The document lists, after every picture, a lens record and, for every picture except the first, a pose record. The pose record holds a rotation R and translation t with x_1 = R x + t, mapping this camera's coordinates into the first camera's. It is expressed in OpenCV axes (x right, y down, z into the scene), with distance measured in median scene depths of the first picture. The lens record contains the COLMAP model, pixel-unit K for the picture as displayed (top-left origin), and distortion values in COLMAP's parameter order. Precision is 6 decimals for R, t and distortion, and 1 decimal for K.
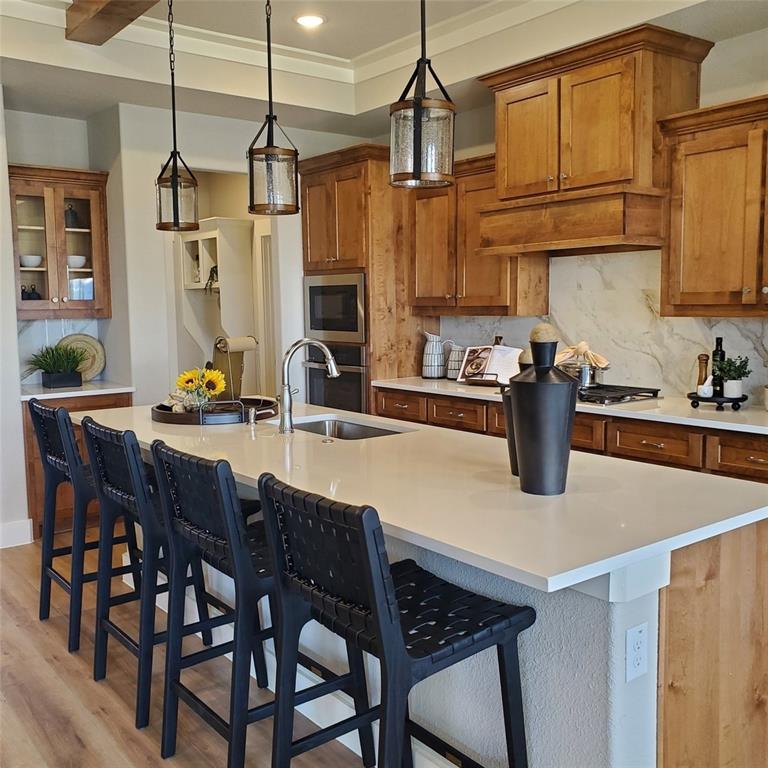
lens RADIAL K [[814.0, 0, 387.4], [0, 814.0, 382.2], [0, 0, 1]] dist [0.028597, 0.000000]
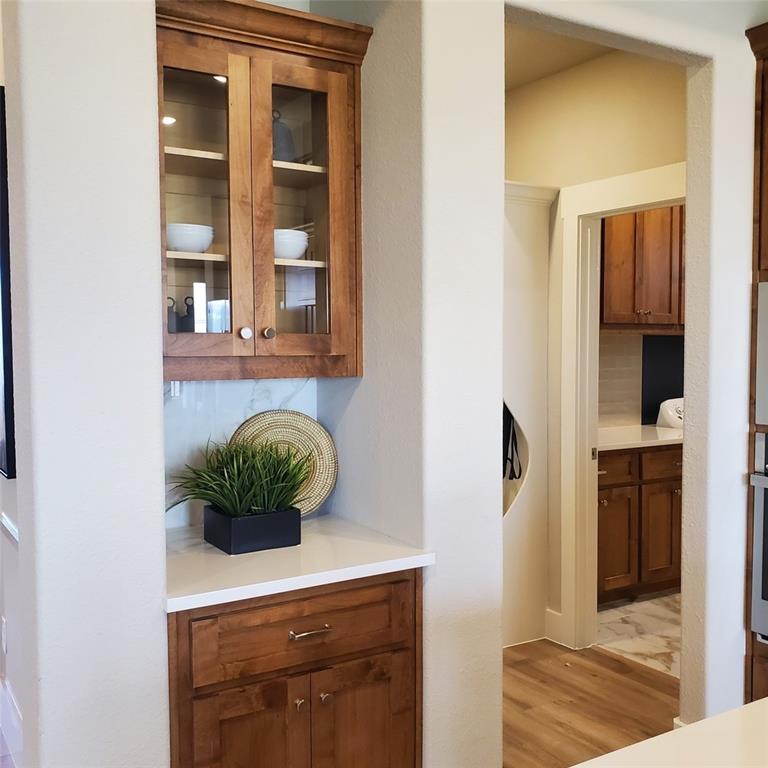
lens RADIAL K [[814.0, 0, 382.0], [0, 814.0, 389.5], [0, 0, 1]] dist [0.028597, 0.000000]
pose [[0.994637, 0.011676, -0.102765, -0.290116], [-0.015740, 0.999122, -0.038827, -0.056720], [0.102221, 0.040236, 0.993948, 0.592963]]
